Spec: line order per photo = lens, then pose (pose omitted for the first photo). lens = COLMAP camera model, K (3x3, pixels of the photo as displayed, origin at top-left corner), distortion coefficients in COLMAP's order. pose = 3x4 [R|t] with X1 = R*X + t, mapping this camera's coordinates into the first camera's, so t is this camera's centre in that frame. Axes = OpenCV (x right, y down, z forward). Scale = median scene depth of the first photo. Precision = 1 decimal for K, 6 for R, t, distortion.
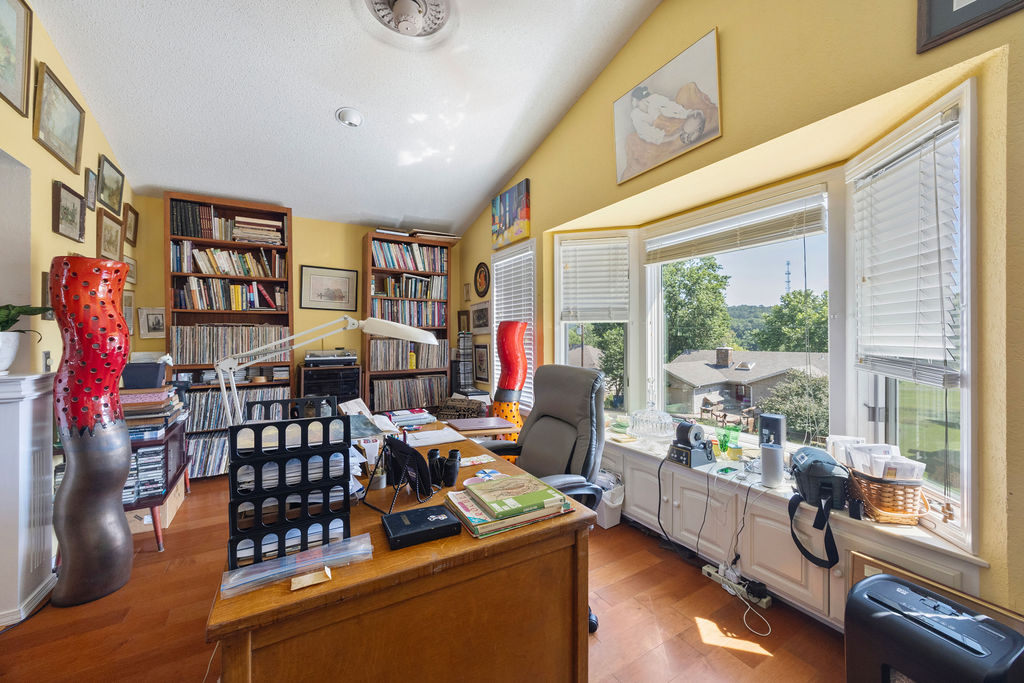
lens RADIAL K [[387.3, 0, 510.0], [0, 387.3, 335.8], [0, 0, 1]] dist [-0.000811, 0.000892]
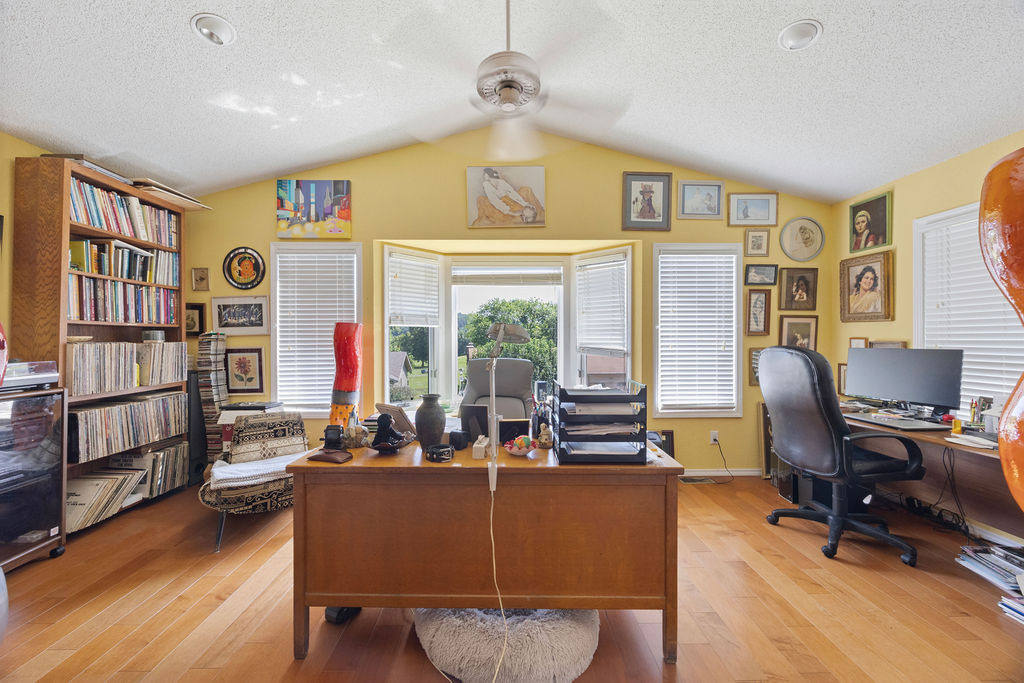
lens RADIAL K [[387.3, 0, 505.9], [0, 387.3, 341.2], [0, 0, 1]] dist [-0.000811, 0.000892]
pose [[0.497737, -0.006670, 0.867302, -0.522540], [-0.002833, 0.999953, 0.009316, -0.001039], [-0.867324, -0.007094, 0.497694, 0.124720]]
